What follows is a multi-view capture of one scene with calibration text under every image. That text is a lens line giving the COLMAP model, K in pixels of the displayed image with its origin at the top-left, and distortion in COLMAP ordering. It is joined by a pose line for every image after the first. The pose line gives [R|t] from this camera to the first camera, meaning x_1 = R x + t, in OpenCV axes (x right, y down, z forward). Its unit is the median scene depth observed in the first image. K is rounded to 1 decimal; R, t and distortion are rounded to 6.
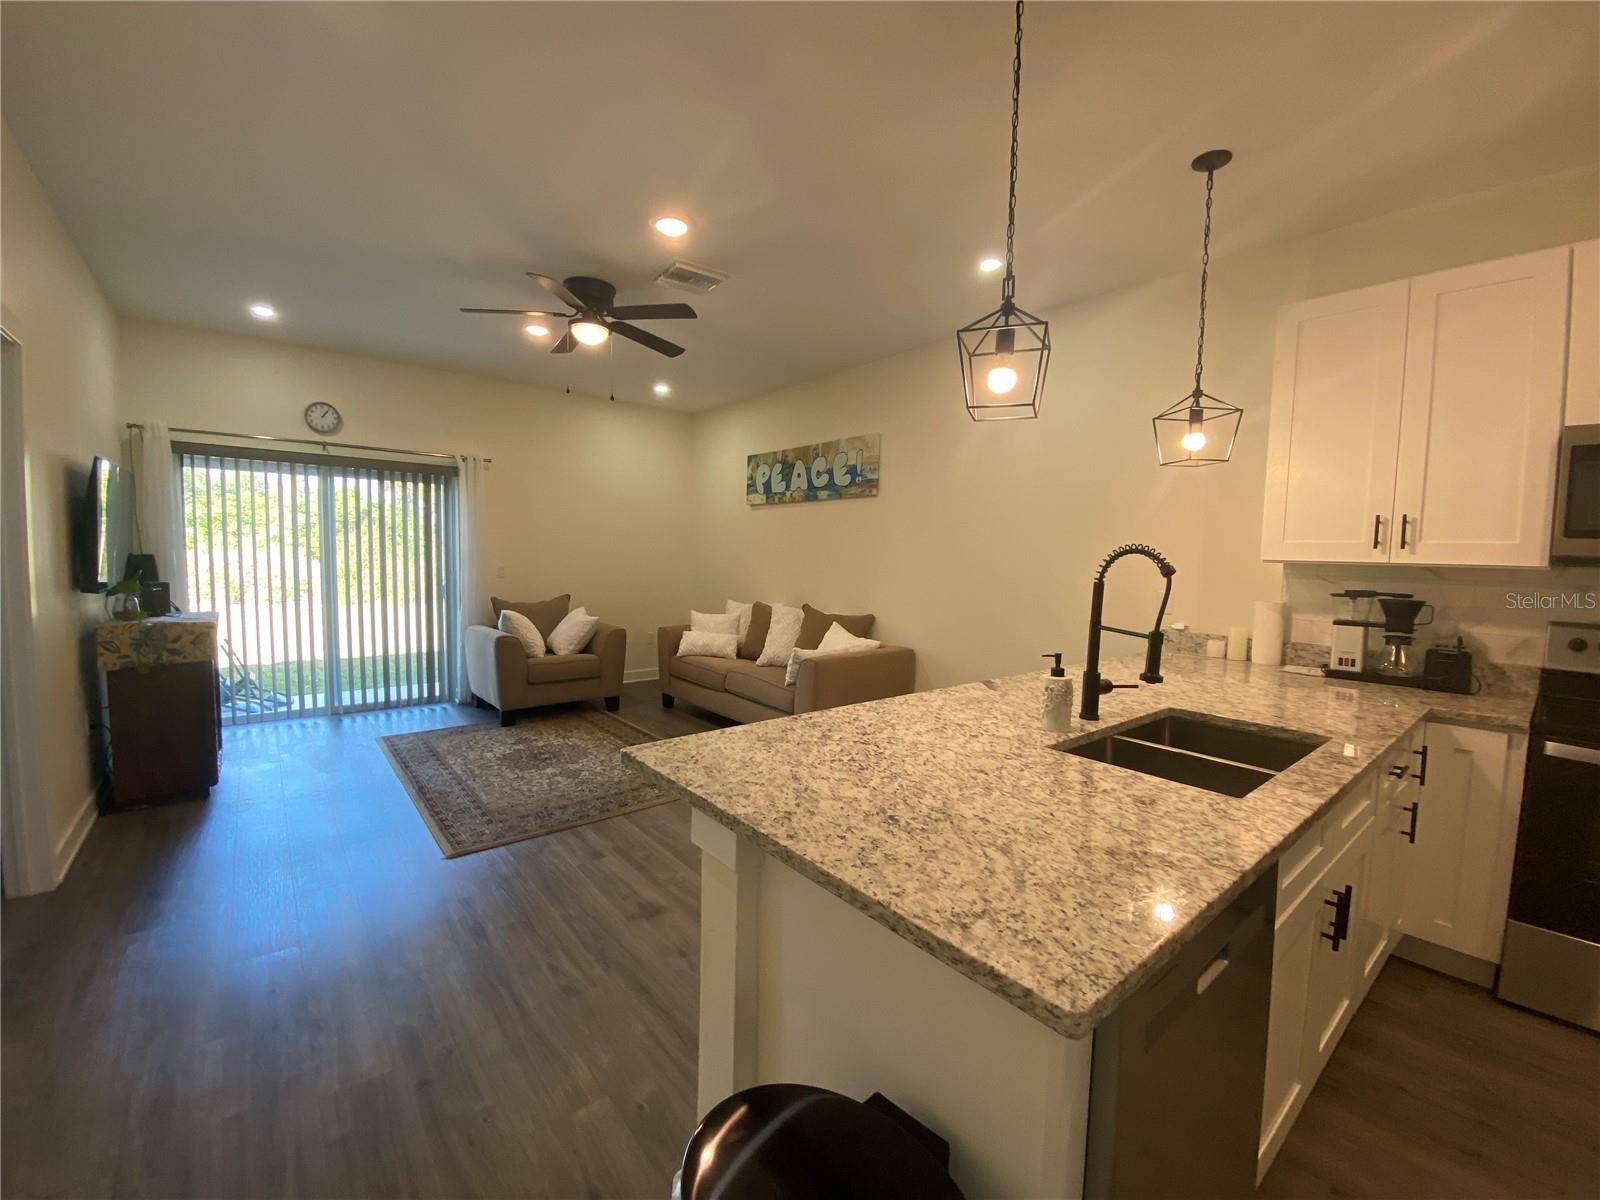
lens RADIAL K [[647.6, 0, 800.0], [0, 647.6, 600.0], [0, 0, 1]] dist [0.030016, -0.028649]
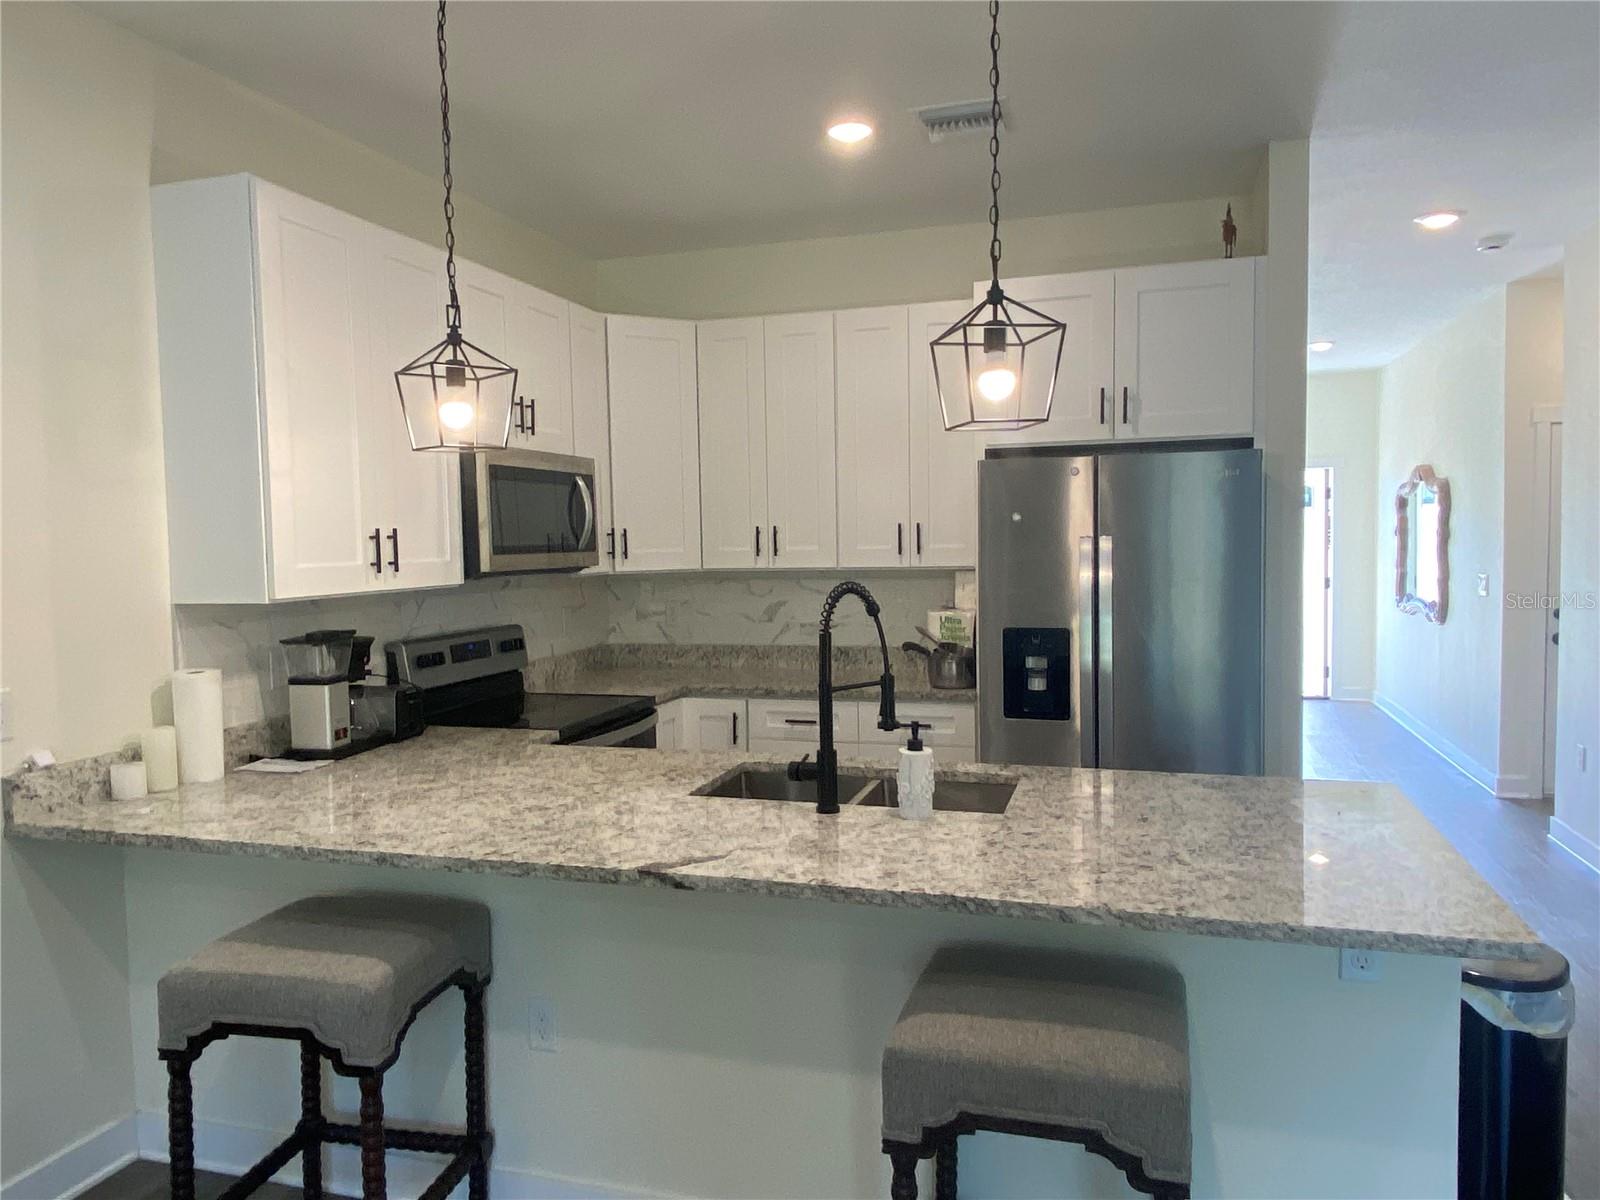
lens RADIAL K [[1126.7, 0, 795.6], [0, 1126.7, 604.5], [0, 0, 1]] dist [0.010232, 0.001107]
pose [[-0.545670, -0.063411, 0.835598, -0.232217], [0.070084, 0.990186, 0.120909, -0.082830], [-0.835065, 0.124538, -0.535870, 0.648572]]
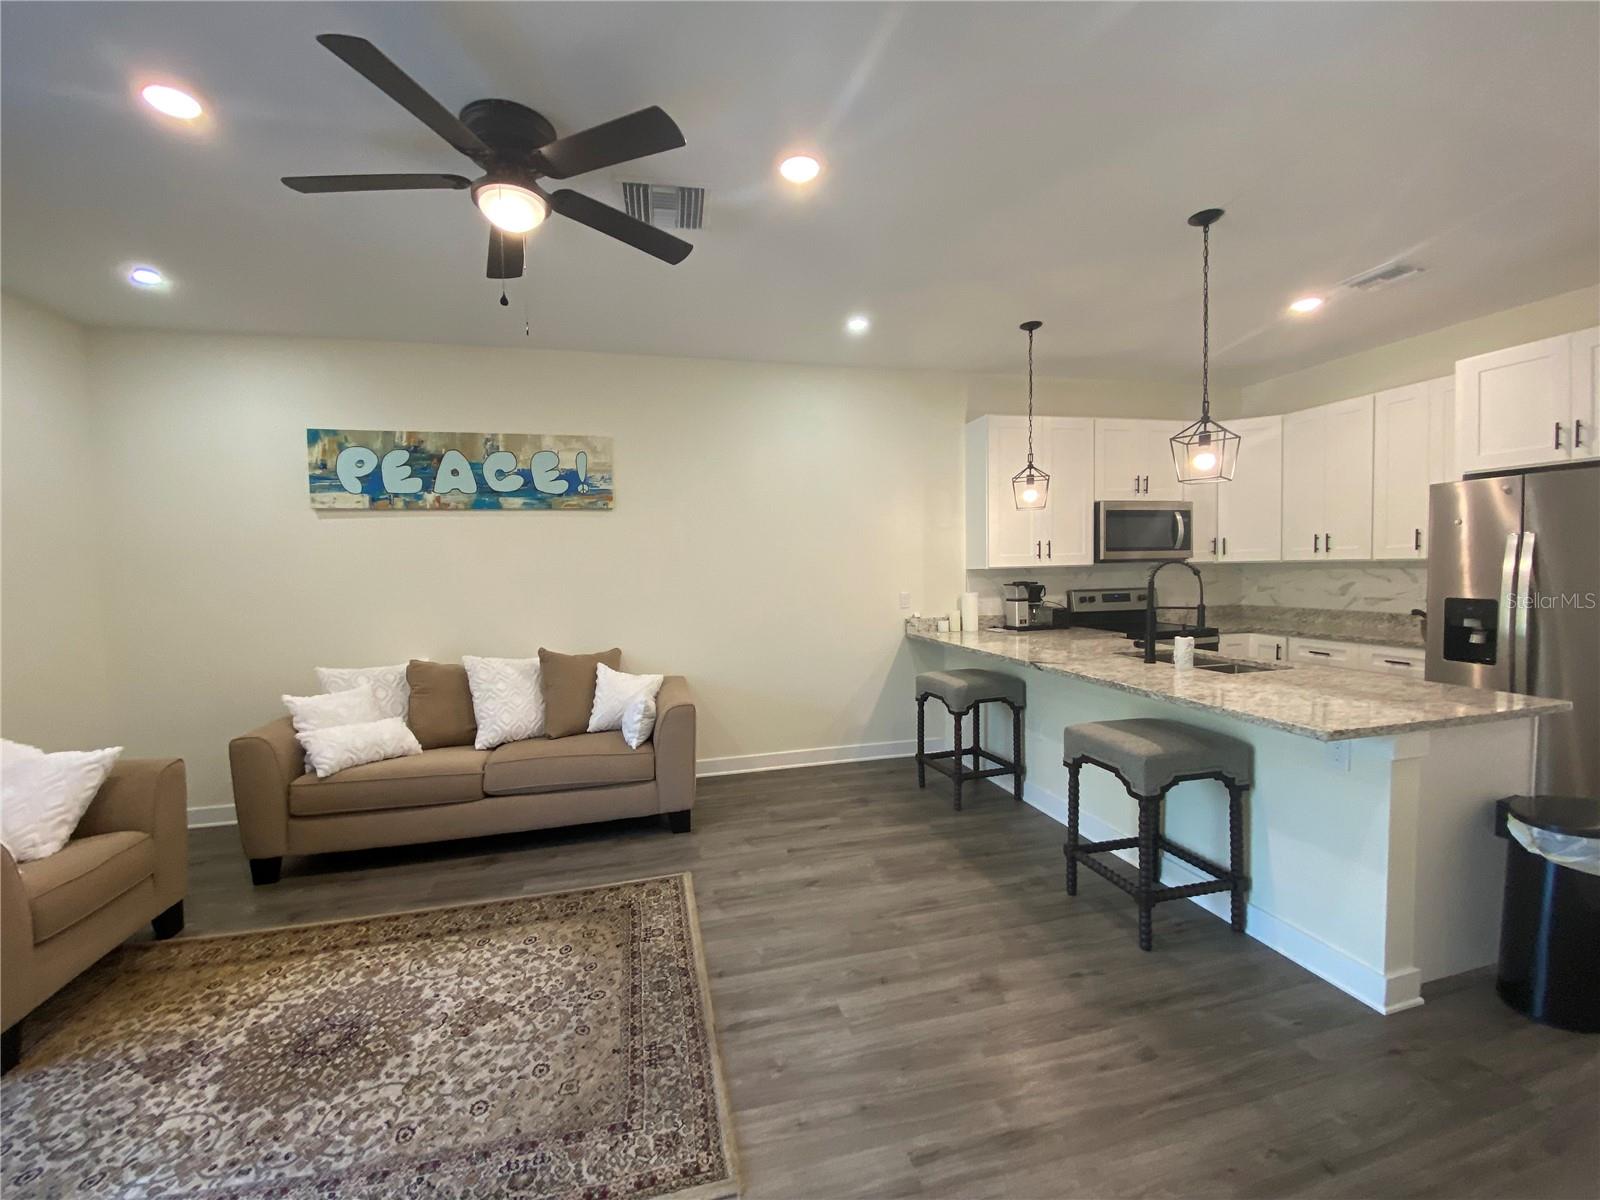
lens RADIAL K [[646.1, 0, 793.1], [0, 646.1, 600.6], [0, 0, 1]] dist [0.029735, -0.024959]
pose [[0.442653, -0.076125, 0.893456, -0.541314], [0.097640, 0.994557, 0.036364, -0.047648], [-0.891361, 0.071140, 0.447676, 0.404518]]
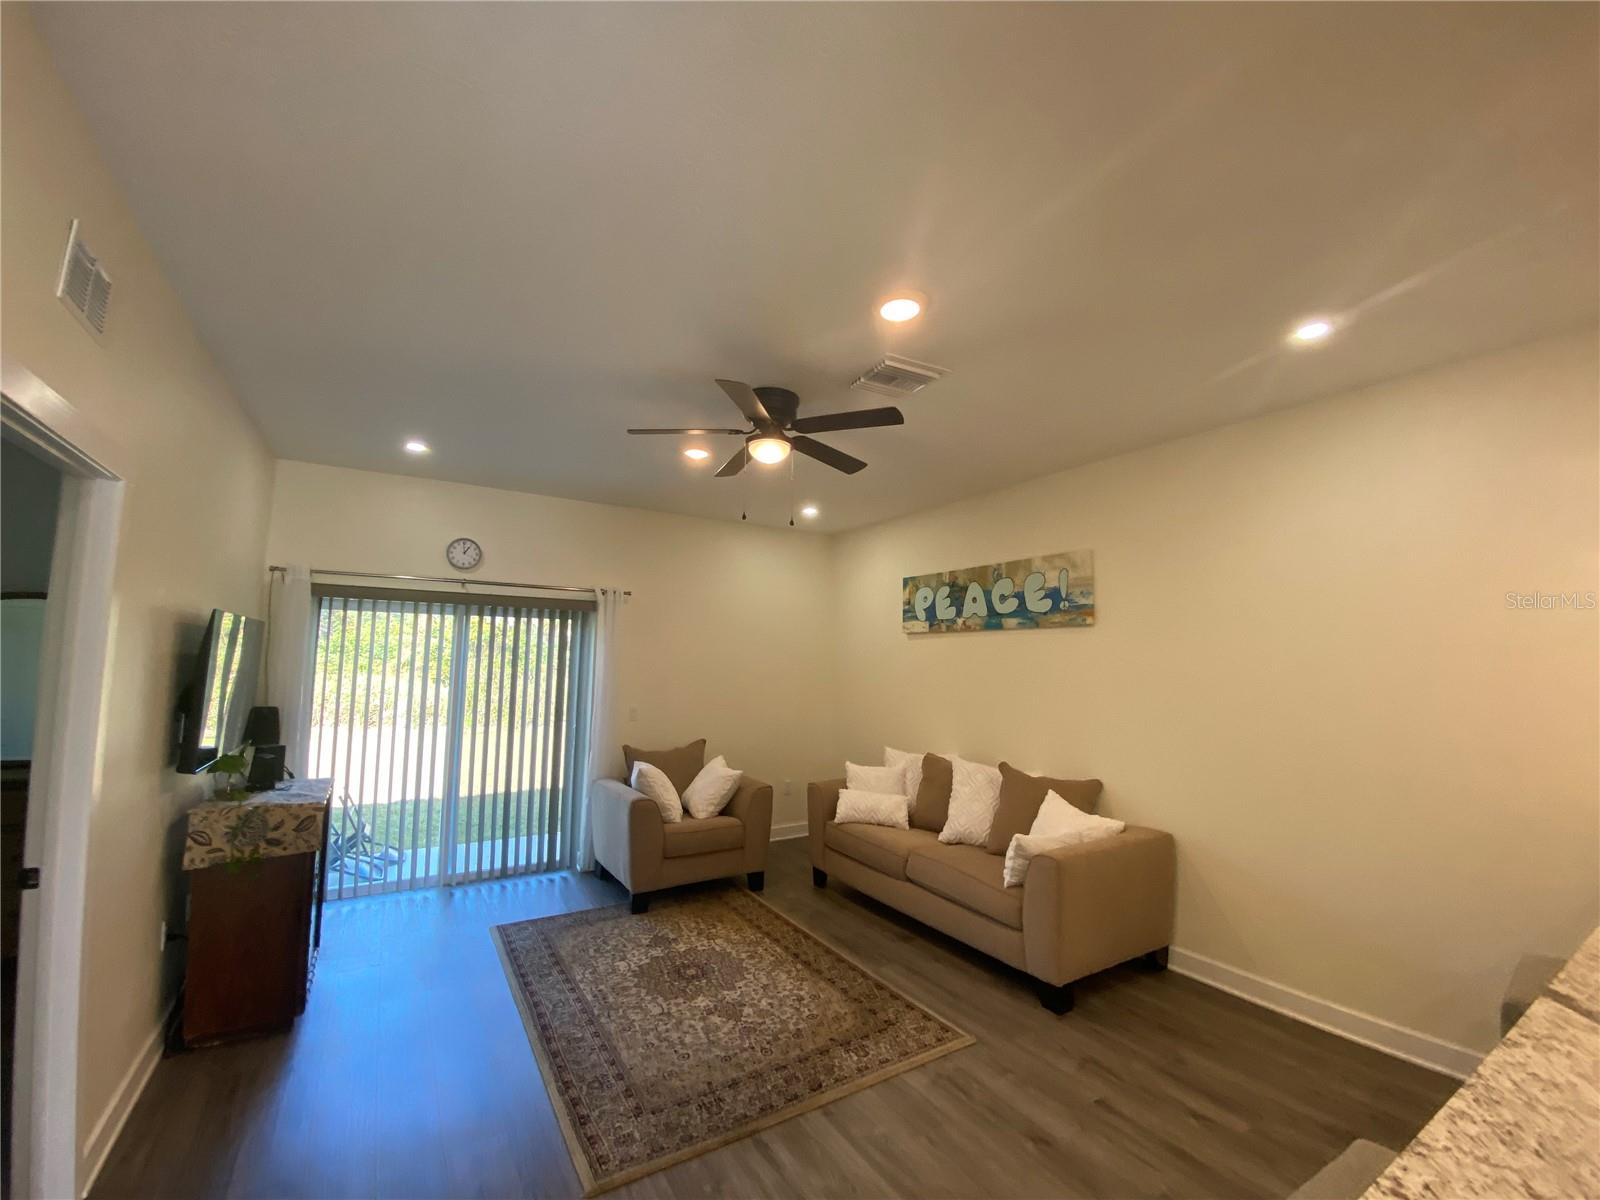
lens RADIAL K [[646.1, 0, 793.1], [0, 646.1, 600.6], [0, 0, 1]] dist [0.029735, -0.024959]
pose [[0.989783, -0.022925, -0.140727, -0.130370], [-0.001094, 0.985739, -0.168278, -0.055070], [0.142578, 0.166713, 0.975643, 0.162089]]
